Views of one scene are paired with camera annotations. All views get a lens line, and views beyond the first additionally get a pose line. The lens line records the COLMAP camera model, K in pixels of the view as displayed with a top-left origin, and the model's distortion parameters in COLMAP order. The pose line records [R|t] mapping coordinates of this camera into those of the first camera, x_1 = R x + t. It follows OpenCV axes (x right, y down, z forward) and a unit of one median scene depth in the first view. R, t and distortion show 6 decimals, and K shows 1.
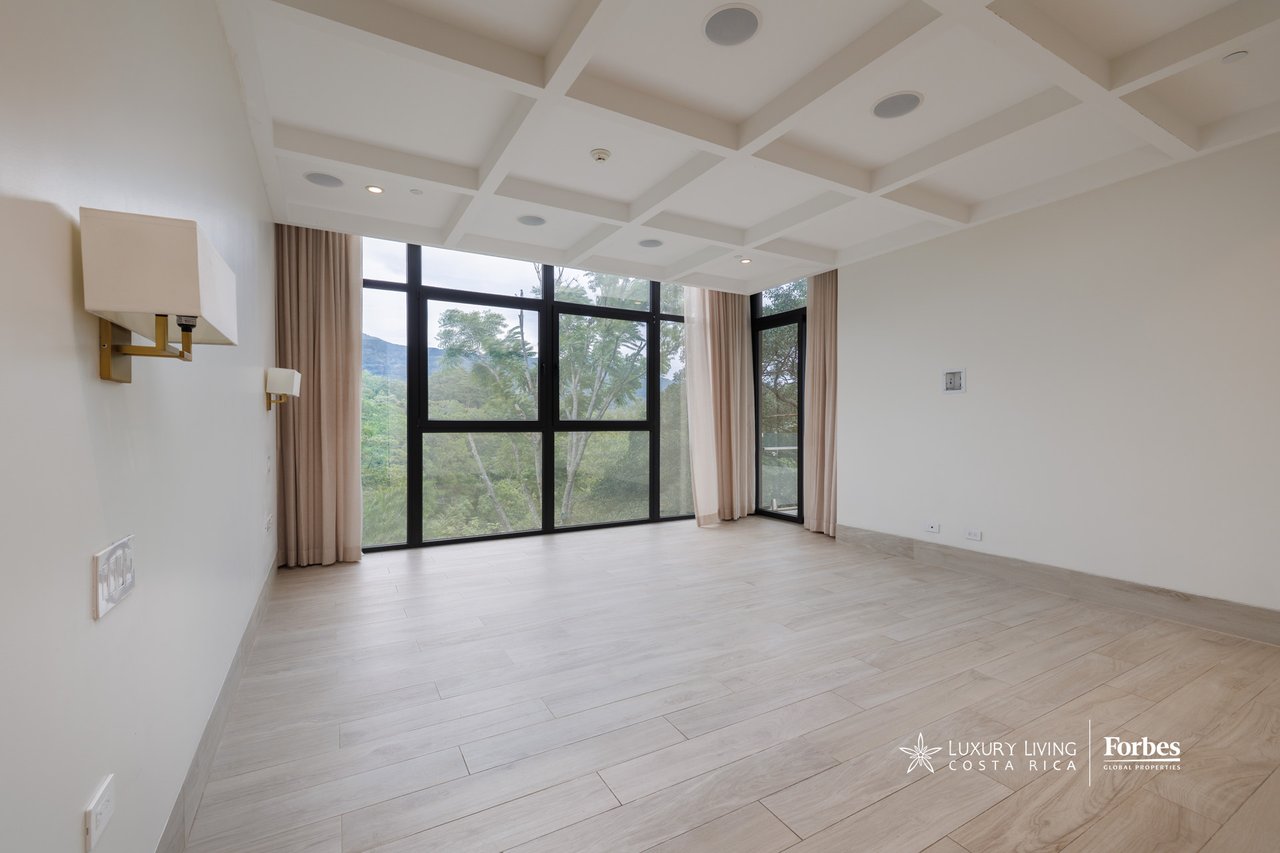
lens RADIAL K [[556.7, 0, 640.0], [0, 556.7, 426.5], [0, 0, 1]] dist [0.000502, 0.000256]
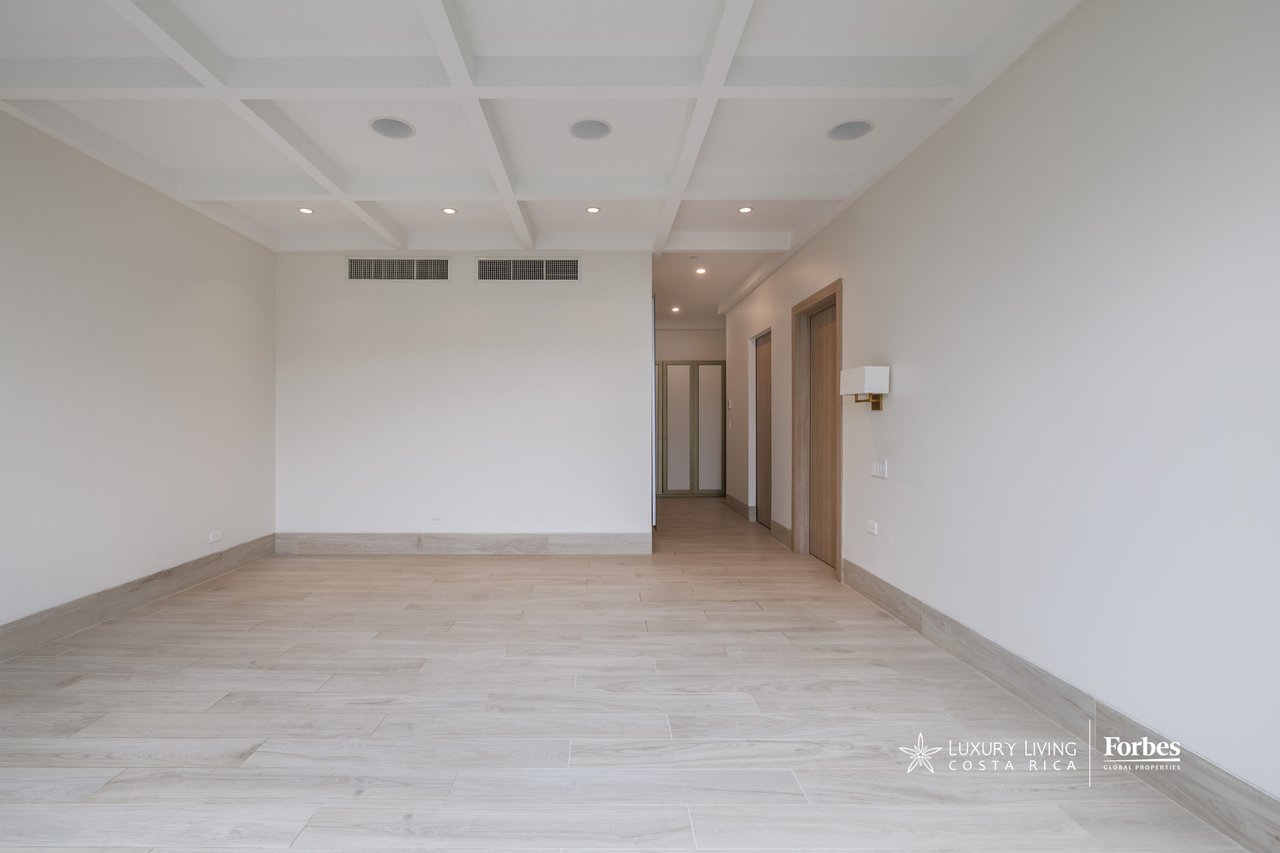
lens RADIAL K [[556.7, 0, 640.0], [0, 556.7, 426.5], [0, 0, 1]] dist [0.000502, 0.000256]
pose [[-0.894576, -0.003453, 0.446902, -0.371941], [0.003069, 0.999899, 0.013868, -0.005697], [-0.446905, 0.013778, -0.894475, 1.492385]]
